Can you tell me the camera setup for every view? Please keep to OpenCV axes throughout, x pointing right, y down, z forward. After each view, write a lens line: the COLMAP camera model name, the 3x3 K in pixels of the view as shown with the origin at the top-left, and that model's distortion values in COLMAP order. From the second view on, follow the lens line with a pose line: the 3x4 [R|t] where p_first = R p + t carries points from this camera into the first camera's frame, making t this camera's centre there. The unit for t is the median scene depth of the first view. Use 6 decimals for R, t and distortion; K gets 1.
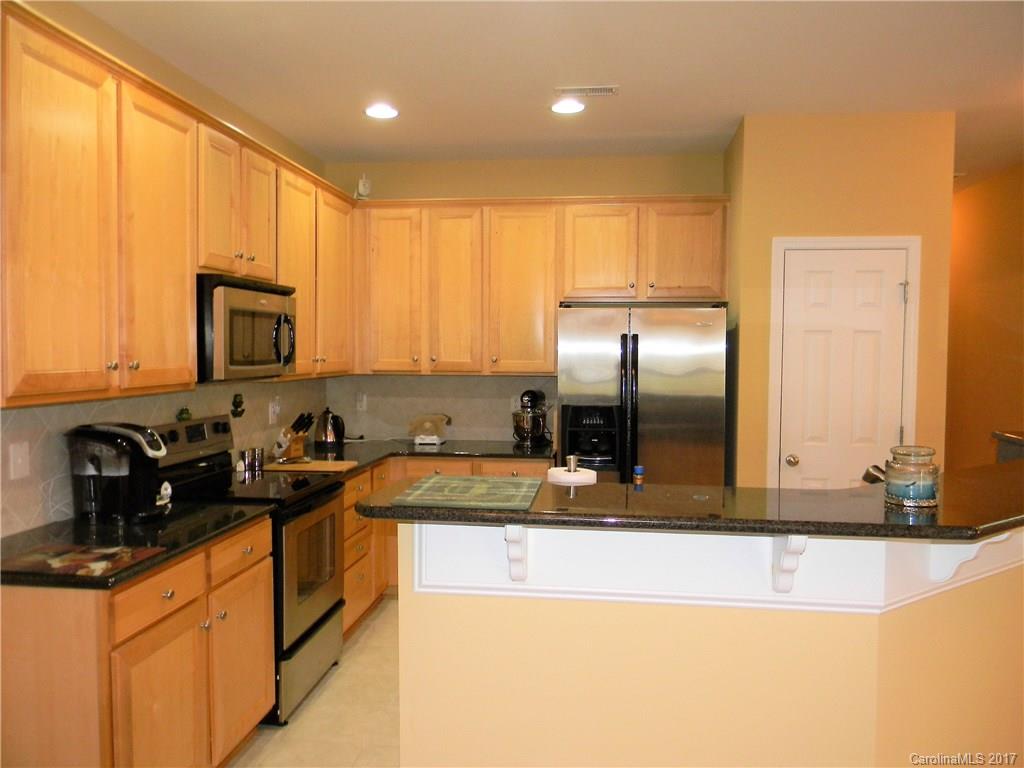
lens RADIAL K [[821.7, 0, 519.7], [0, 821.7, 385.8], [0, 0, 1]] dist [0.011159, -0.005894]
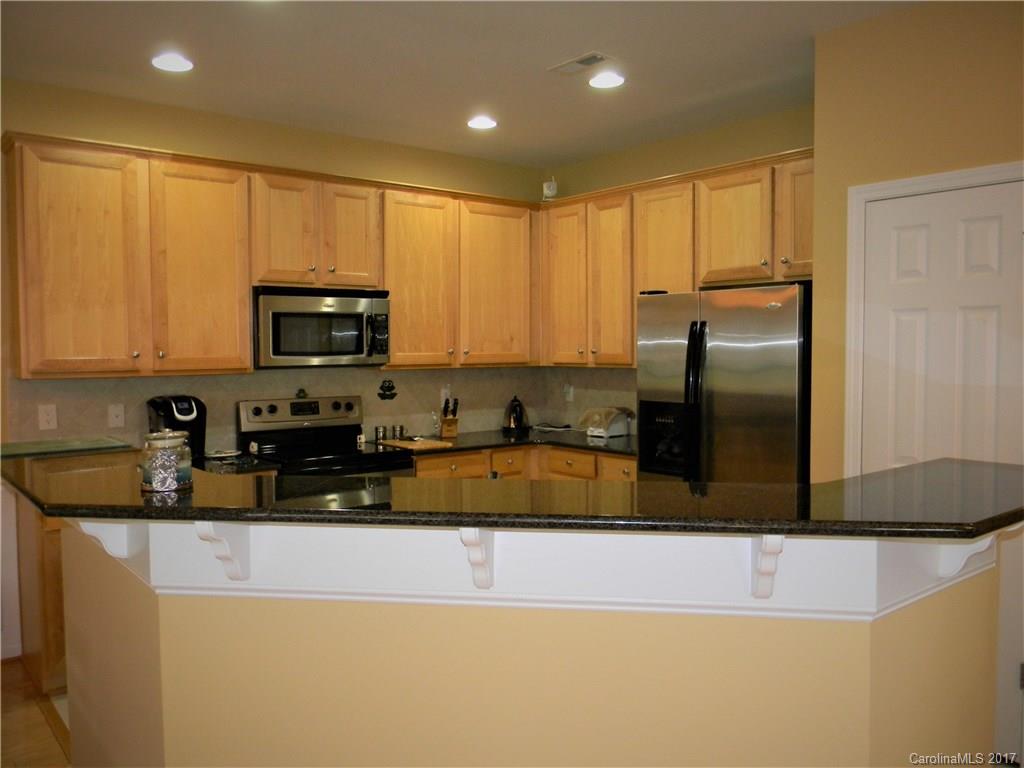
lens RADIAL K [[821.7, 0, 520.1], [0, 821.7, 381.9], [0, 0, 1]] dist [0.011159, -0.005894]
pose [[0.713493, 0.023954, -0.700253, 0.605817], [-0.023839, 0.999667, 0.009907, -0.004007], [0.700257, 0.009625, 0.713826, 0.252627]]
